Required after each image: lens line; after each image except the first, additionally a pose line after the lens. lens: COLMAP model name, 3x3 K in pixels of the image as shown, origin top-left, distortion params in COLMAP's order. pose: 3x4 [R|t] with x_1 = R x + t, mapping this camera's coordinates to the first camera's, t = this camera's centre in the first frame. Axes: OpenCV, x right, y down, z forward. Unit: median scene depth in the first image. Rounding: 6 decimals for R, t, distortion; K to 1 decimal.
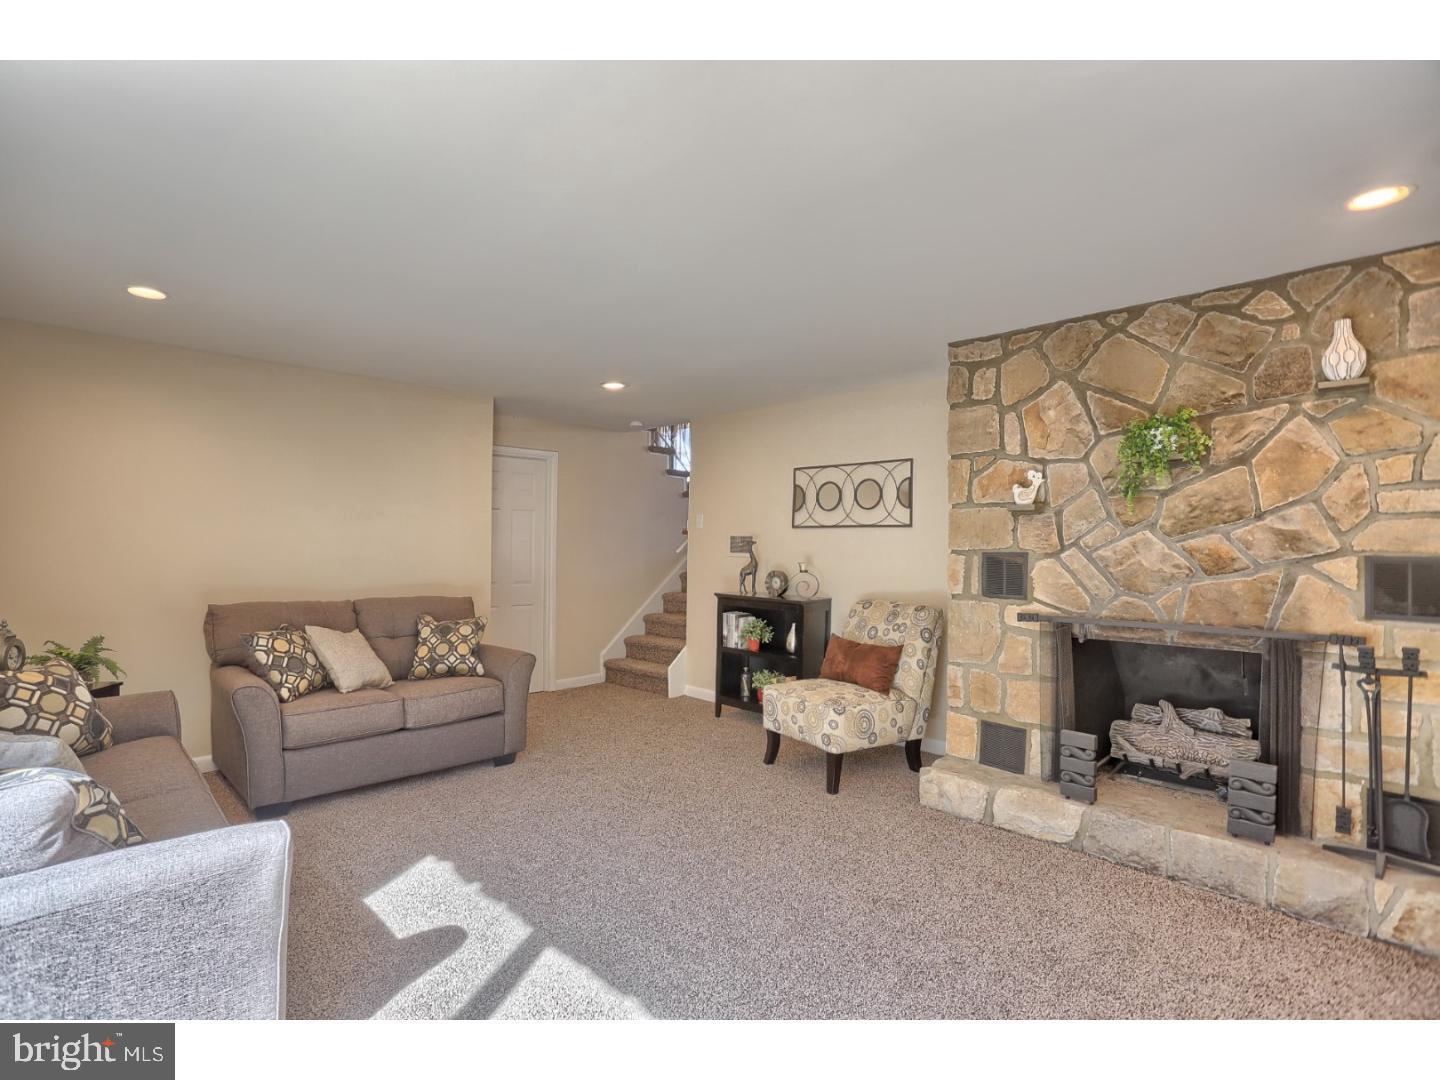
lens RADIAL K [[720.6, 0, 687.6], [0, 720.6, 533.1], [0, 0, 1]] dist [-0.046261, 0.020867]
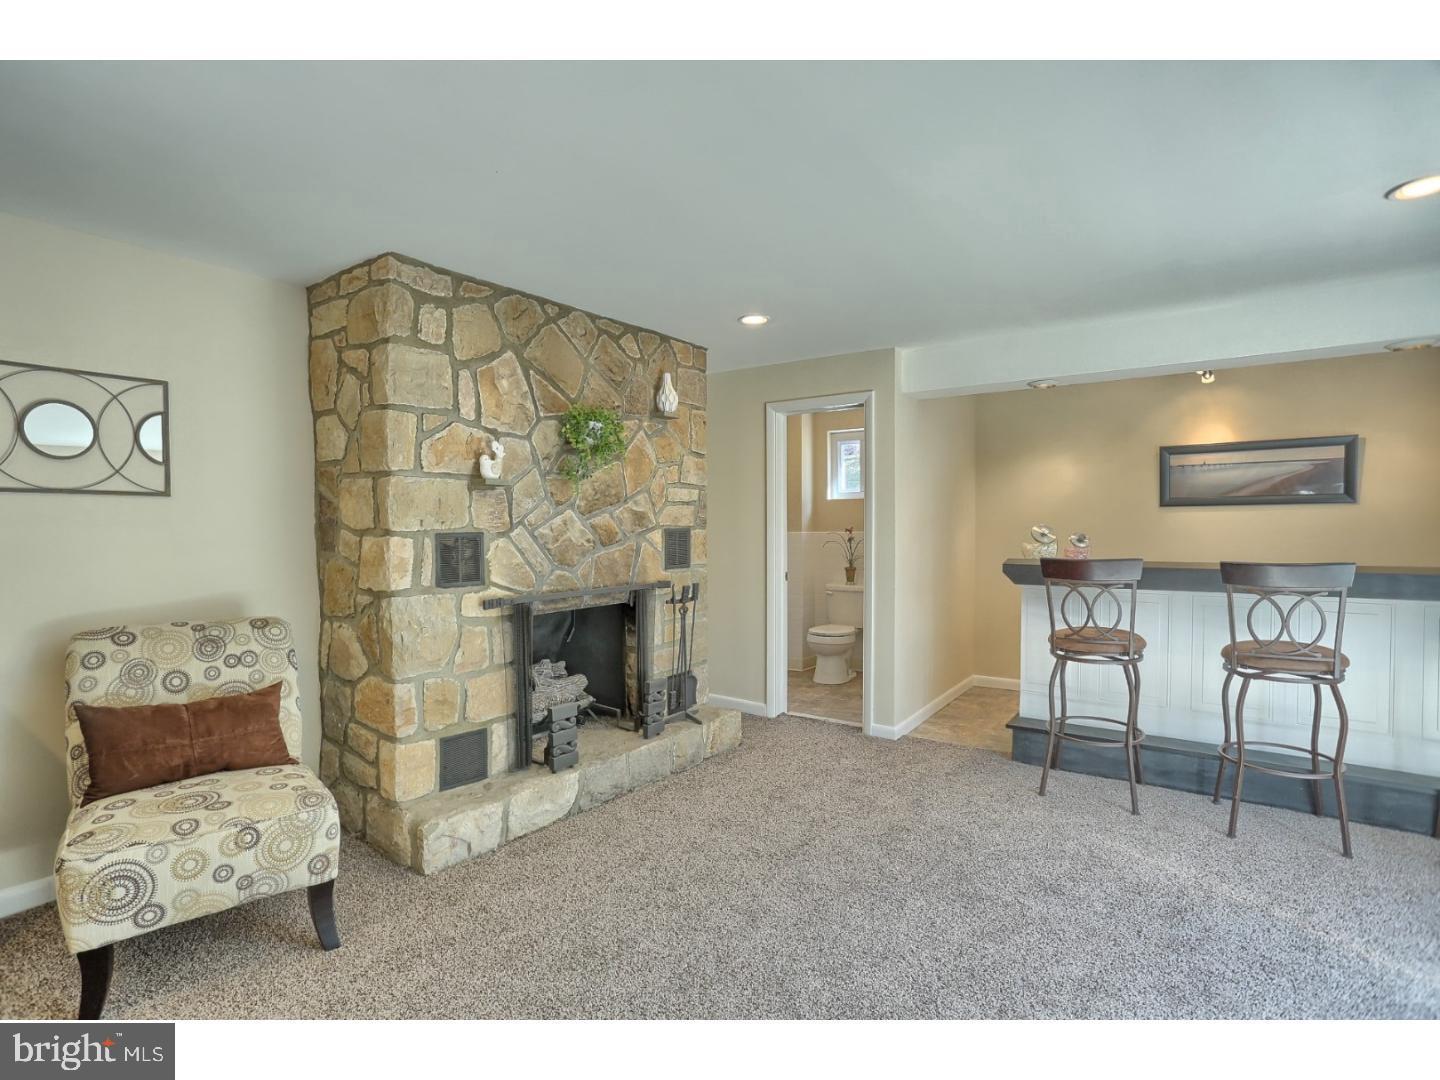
lens RADIAL K [[720.6, 0, 687.6], [0, 720.6, 533.1], [0, 0, 1]] dist [-0.046261, 0.020867]
pose [[-0.149870, -0.021614, 0.988469, -0.476616], [-0.011747, 0.999729, 0.020079, 0.007640], [-0.988636, -0.008602, -0.150083, 0.928433]]
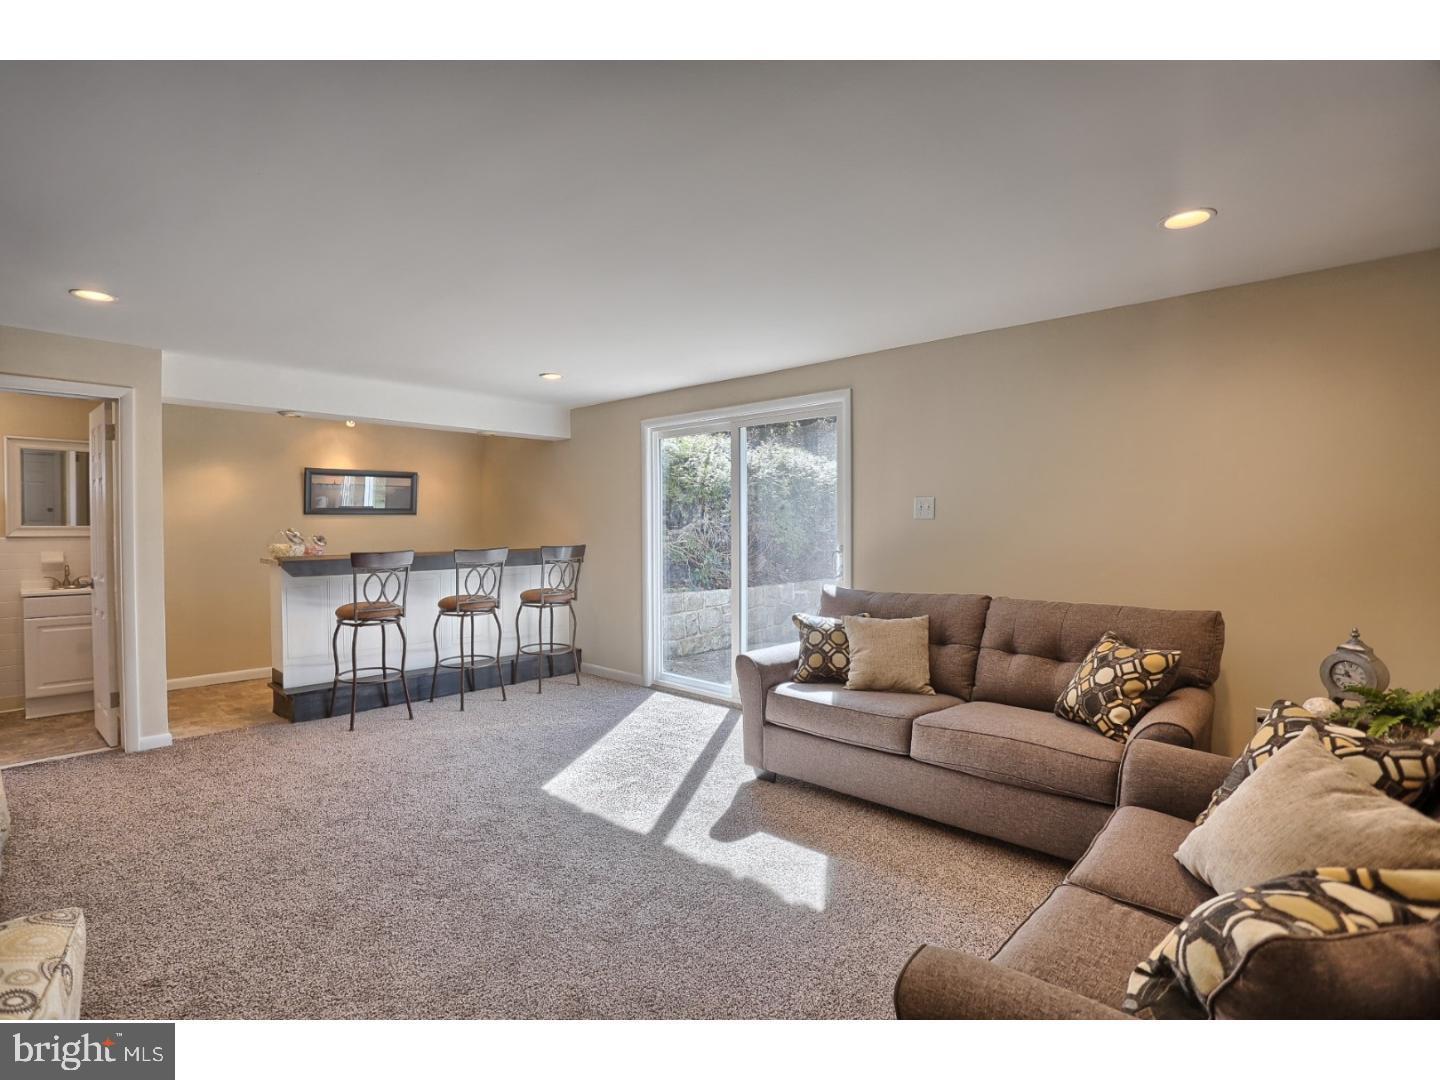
lens RADIAL K [[720.6, 0, 687.6], [0, 720.6, 533.1], [0, 0, 1]] dist [-0.046261, 0.020867]
pose [[-0.998163, -0.019693, -0.057301, -0.128231], [-0.020040, 0.999784, 0.005483, -0.003779], [0.057181, 0.006622, -0.998342, 1.671442]]
